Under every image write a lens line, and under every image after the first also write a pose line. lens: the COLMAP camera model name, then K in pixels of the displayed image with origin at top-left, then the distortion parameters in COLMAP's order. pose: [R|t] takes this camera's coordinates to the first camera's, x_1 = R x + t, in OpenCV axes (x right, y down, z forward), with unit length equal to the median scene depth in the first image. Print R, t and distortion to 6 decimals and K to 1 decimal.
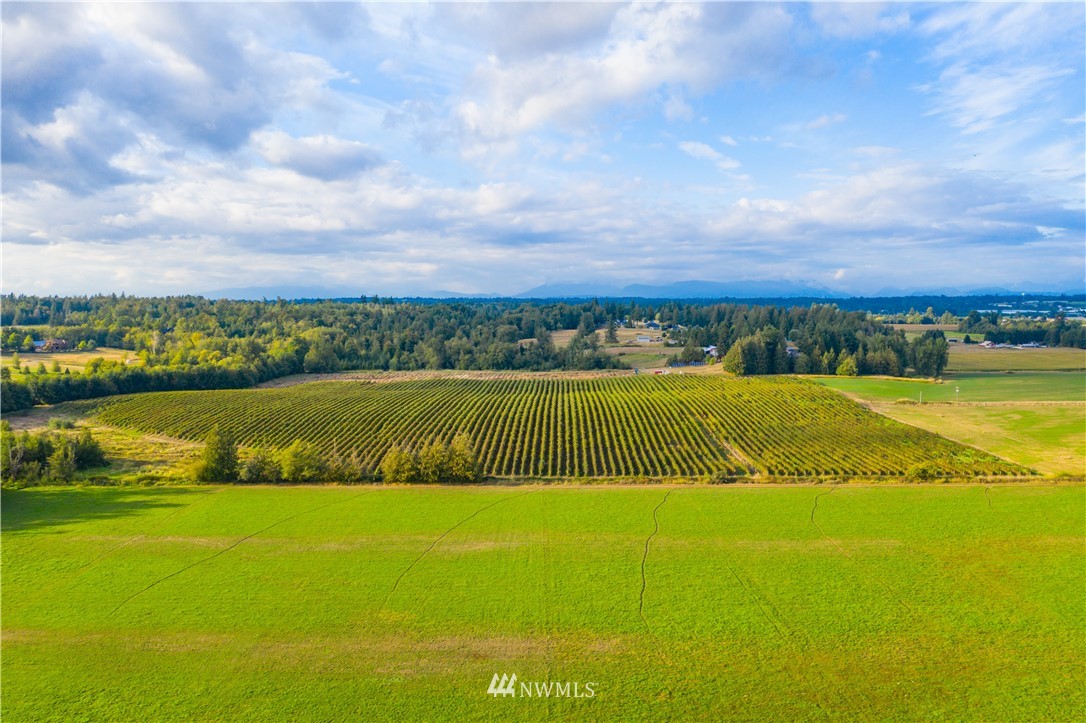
lens RADIAL K [[853.0, 0, 540.3], [0, 853.0, 377.1], [0, 0, 1]] dist [-0.024482, 0.009071]
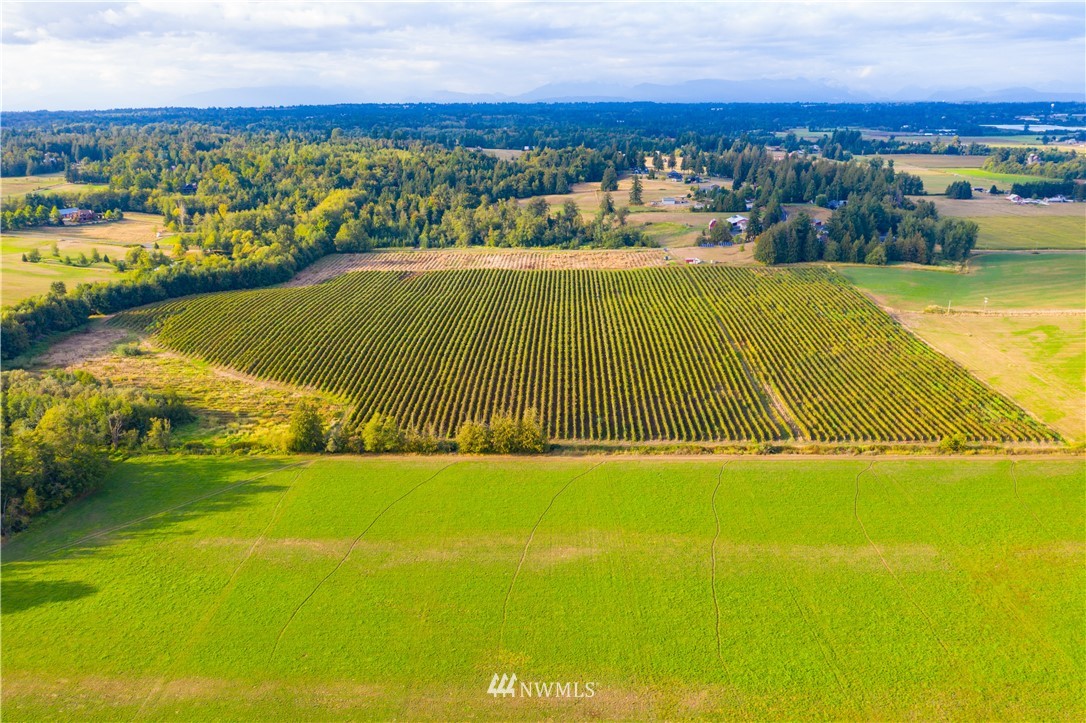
lens RADIAL K [[853.0, 0, 540.3], [0, 853.0, 377.1], [0, 0, 1]] dist [-0.024482, 0.009071]
pose [[0.999983, 0.005370, -0.002436, -0.070240], [-0.004678, 0.973925, 0.226822, -0.197092], [0.003591, -0.226807, 0.973933, -0.034239]]
